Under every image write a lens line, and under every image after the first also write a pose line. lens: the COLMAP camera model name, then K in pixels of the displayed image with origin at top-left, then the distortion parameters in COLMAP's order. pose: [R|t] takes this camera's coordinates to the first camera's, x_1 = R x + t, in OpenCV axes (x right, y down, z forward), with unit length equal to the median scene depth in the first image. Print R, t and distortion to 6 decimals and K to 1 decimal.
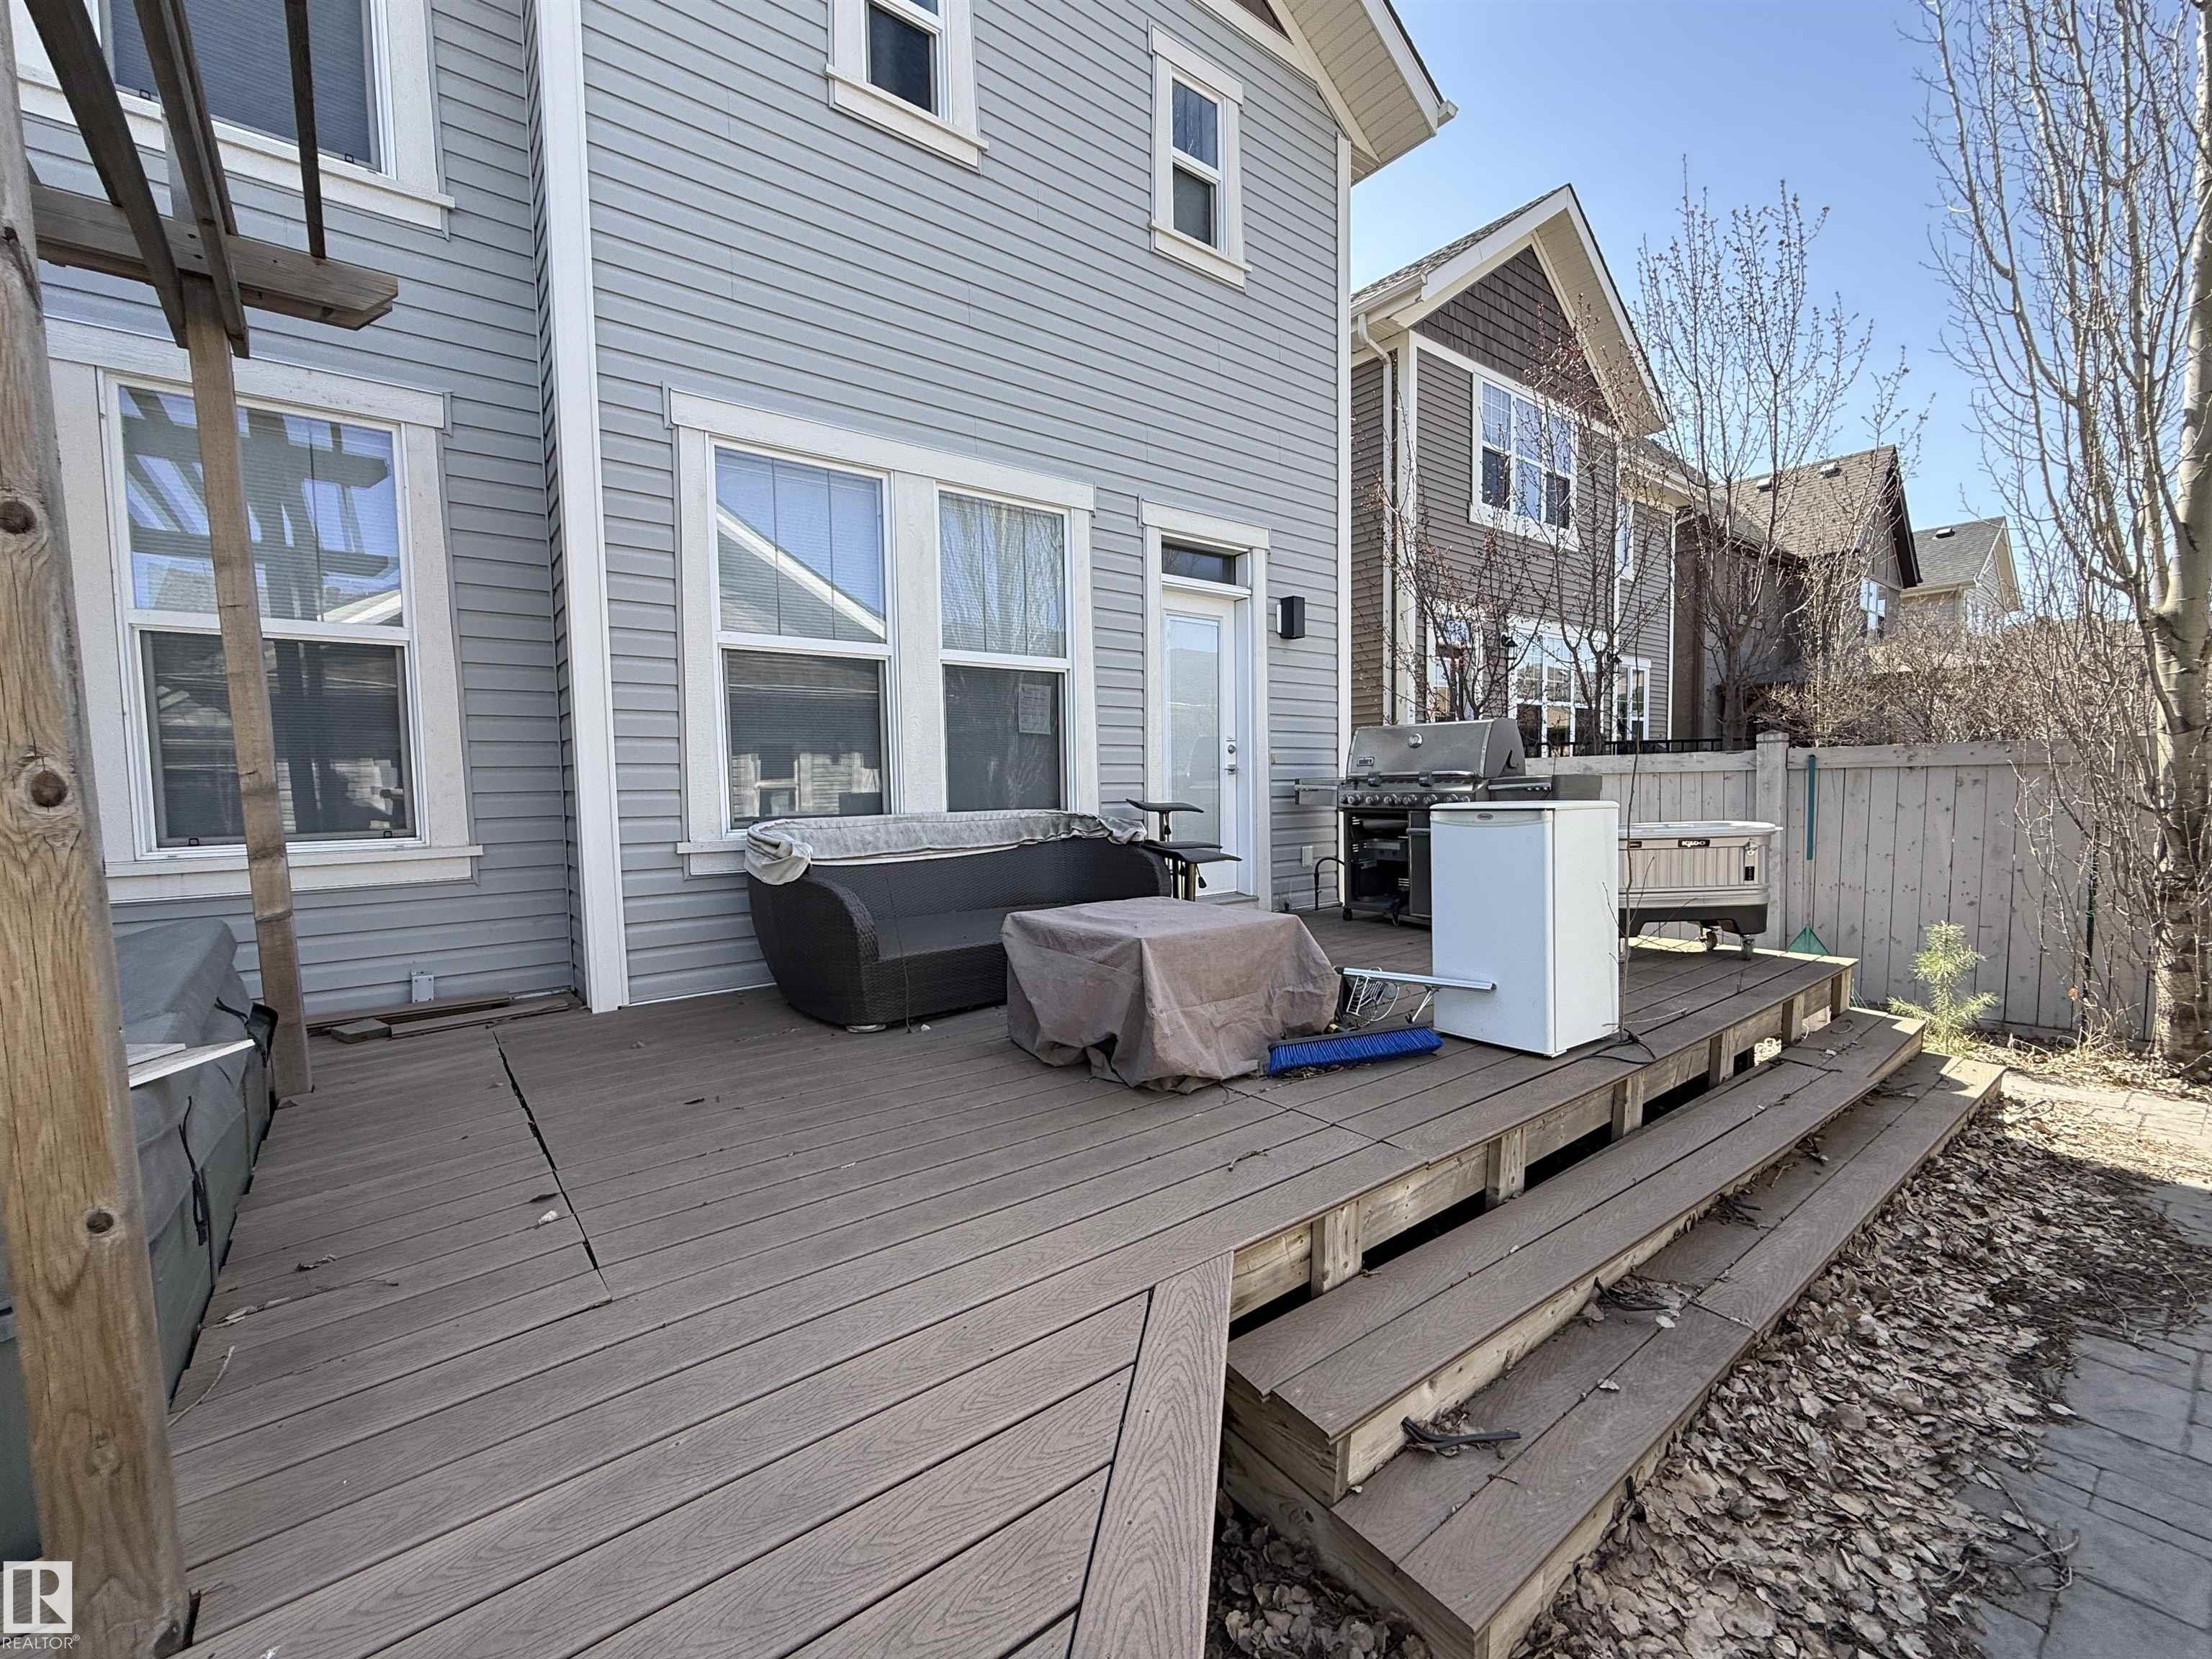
lens RADIAL K [[922.3, 0, 1106.0], [0, 922.3, 829.5], [0, 0, 1]] dist [0.001765, 0.000396]
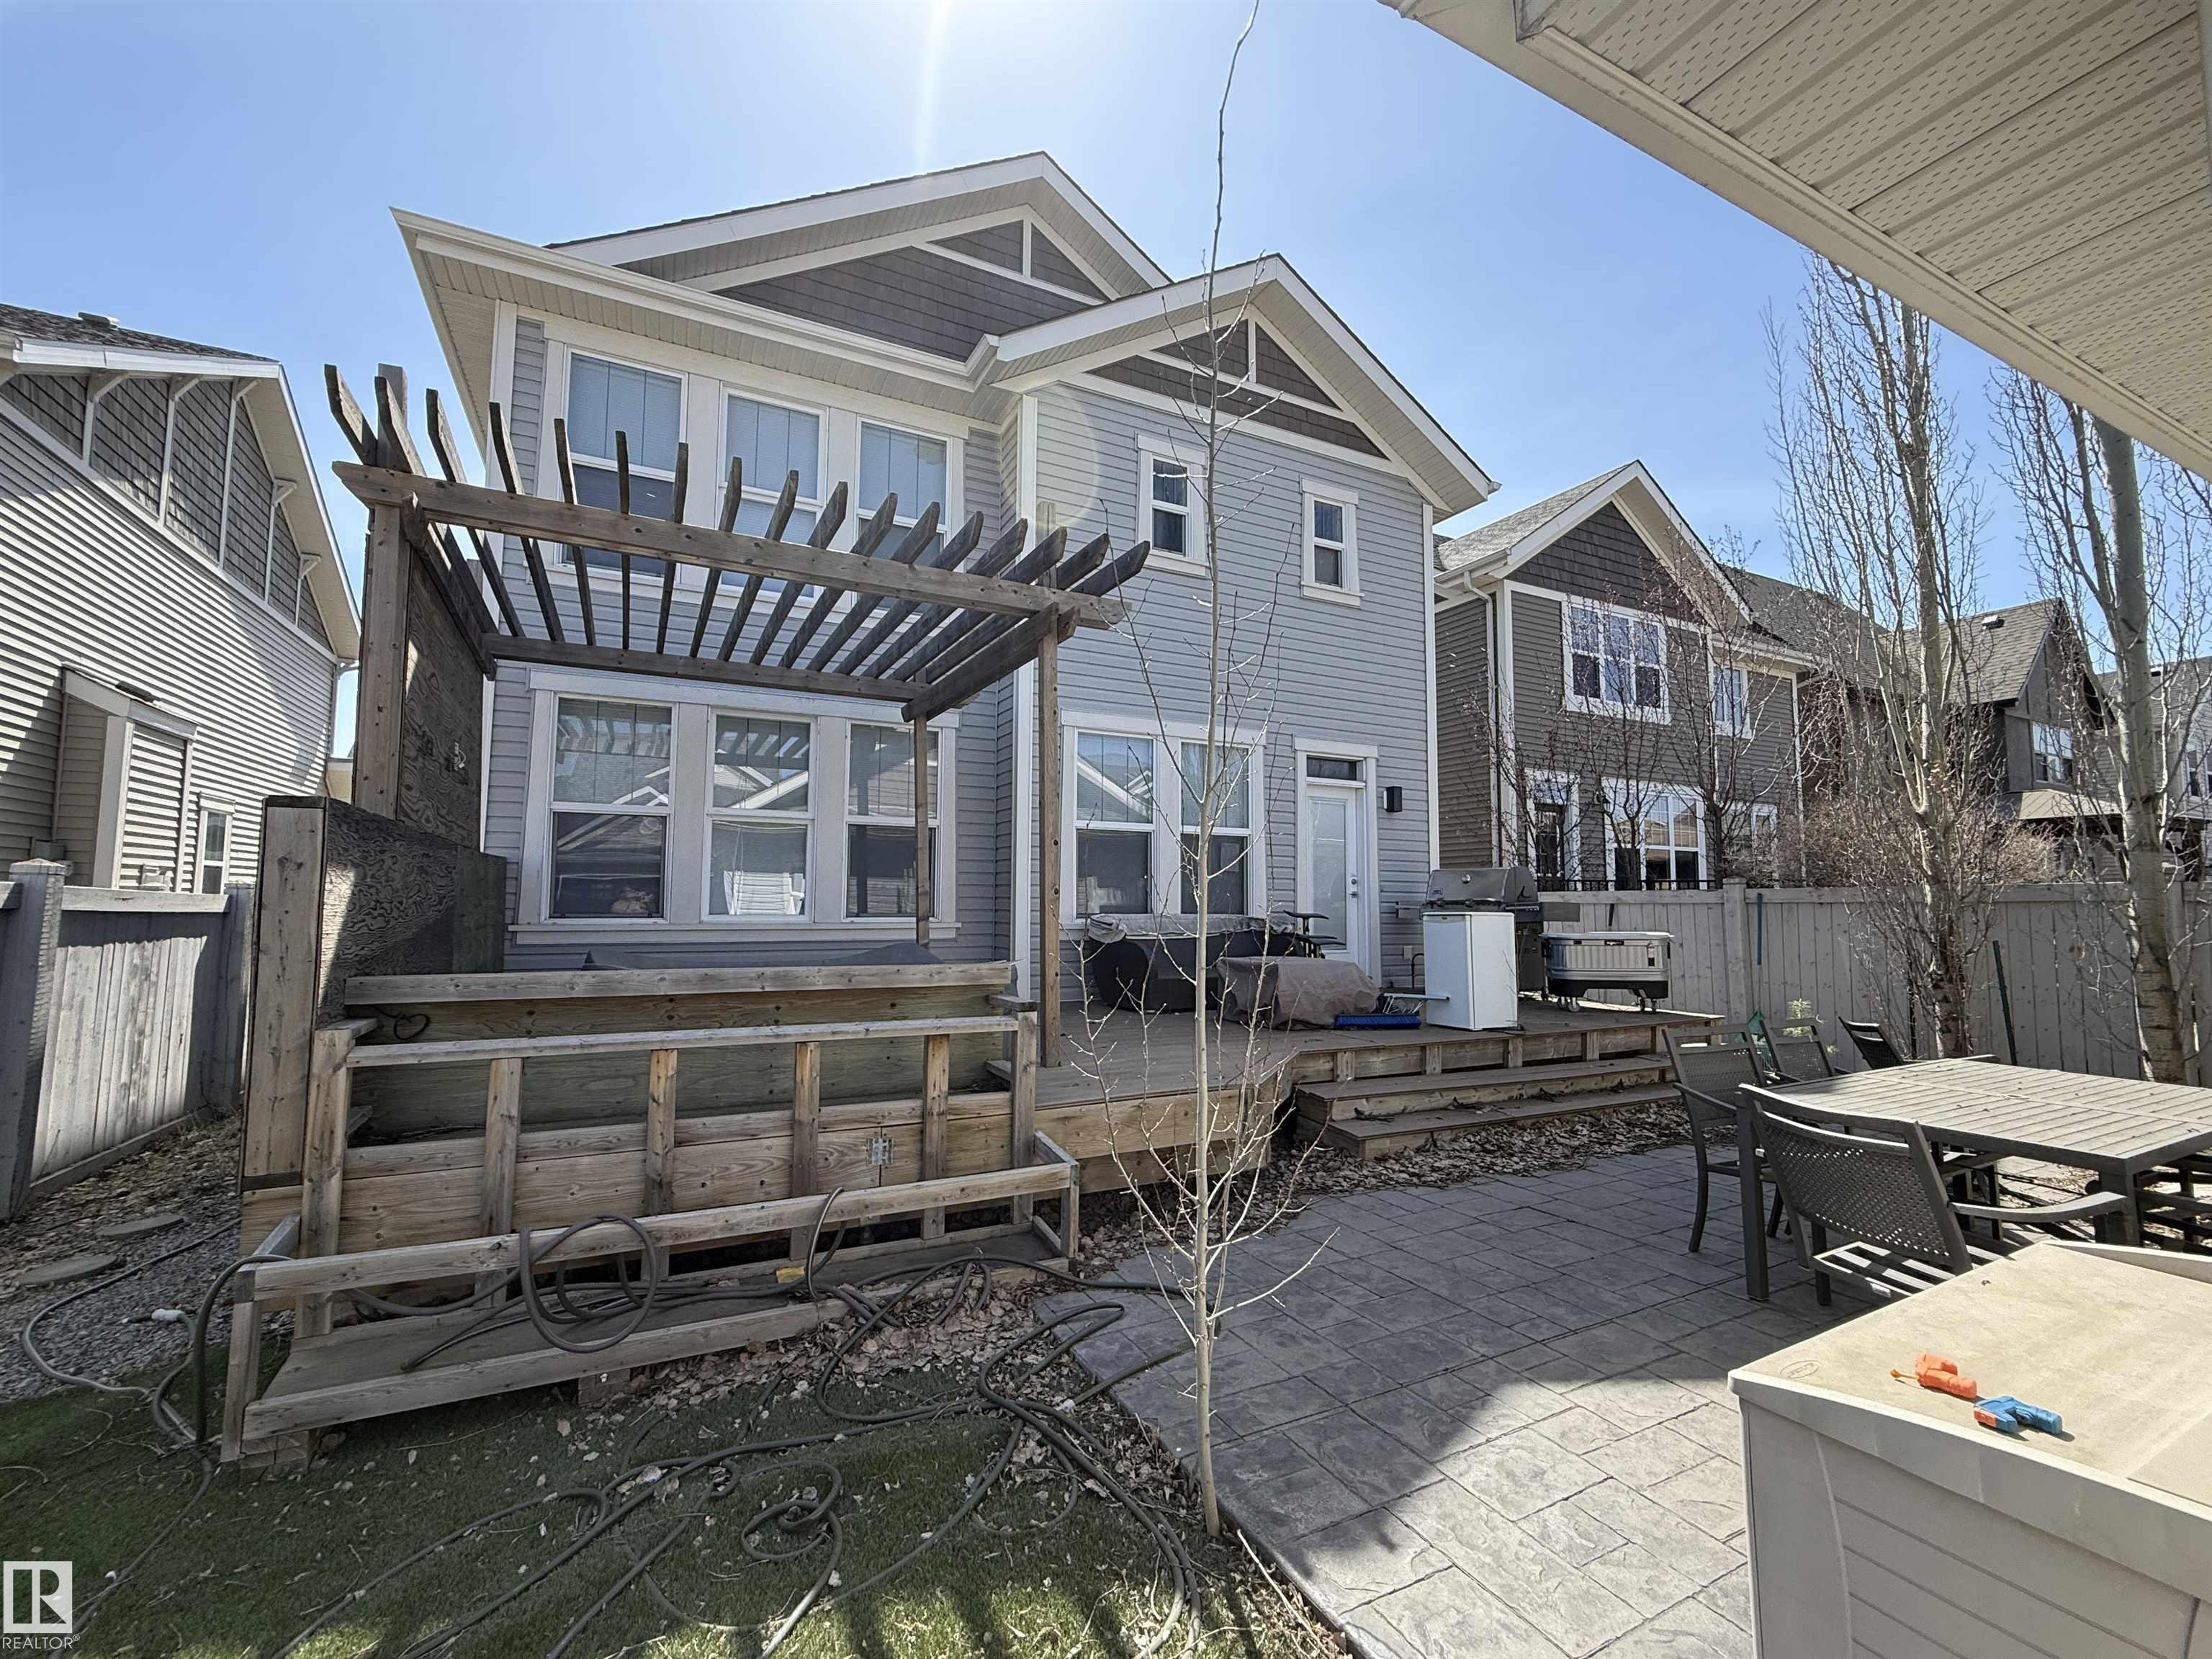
lens RADIAL K [[922.3, 0, 1106.0], [0, 922.3, 829.5], [0, 0, 1]] dist [0.001765, 0.000396]
pose [[0.980473, 0.009047, -0.196444, 0.032171], [-0.034675, 0.991243, -0.127417, 0.044419], [0.193571, 0.131741, 0.972201, -0.686070]]
